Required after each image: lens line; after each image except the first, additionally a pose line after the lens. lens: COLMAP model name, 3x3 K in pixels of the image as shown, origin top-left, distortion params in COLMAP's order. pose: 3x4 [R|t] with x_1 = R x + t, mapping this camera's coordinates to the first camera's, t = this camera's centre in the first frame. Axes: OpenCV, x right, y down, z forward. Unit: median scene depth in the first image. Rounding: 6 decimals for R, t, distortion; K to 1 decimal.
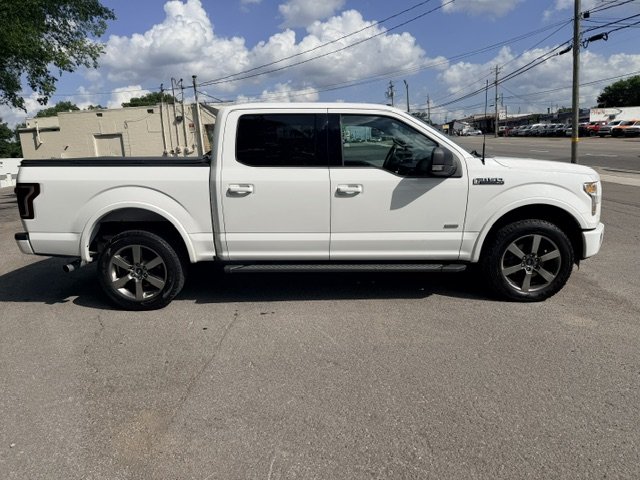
lens RADIAL K [[442.8, 0, 320.0], [0, 442.8, 240.0], [0, 0, 1]] dist [0.013936, -0.004346]
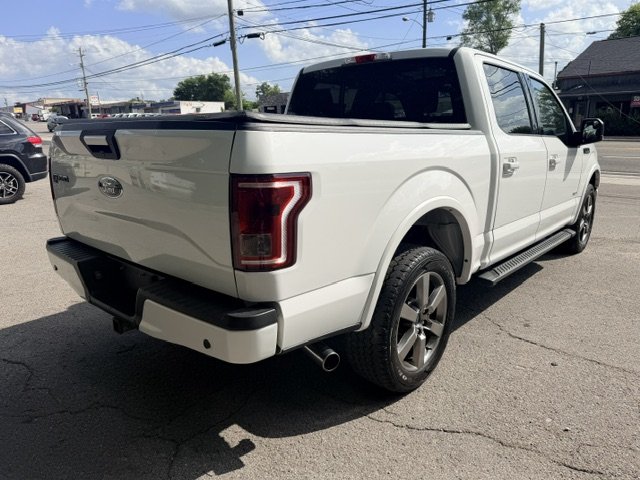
lens RADIAL K [[442.8, 0, 320.0], [0, 442.8, 240.0], [0, 0, 1]] dist [0.013936, -0.004346]
pose [[0.675116, -0.161747, 0.719761, -0.891929], [0.142922, 0.985860, 0.087490, -0.098856], [-0.723735, 0.043804, 0.688686, 0.704224]]
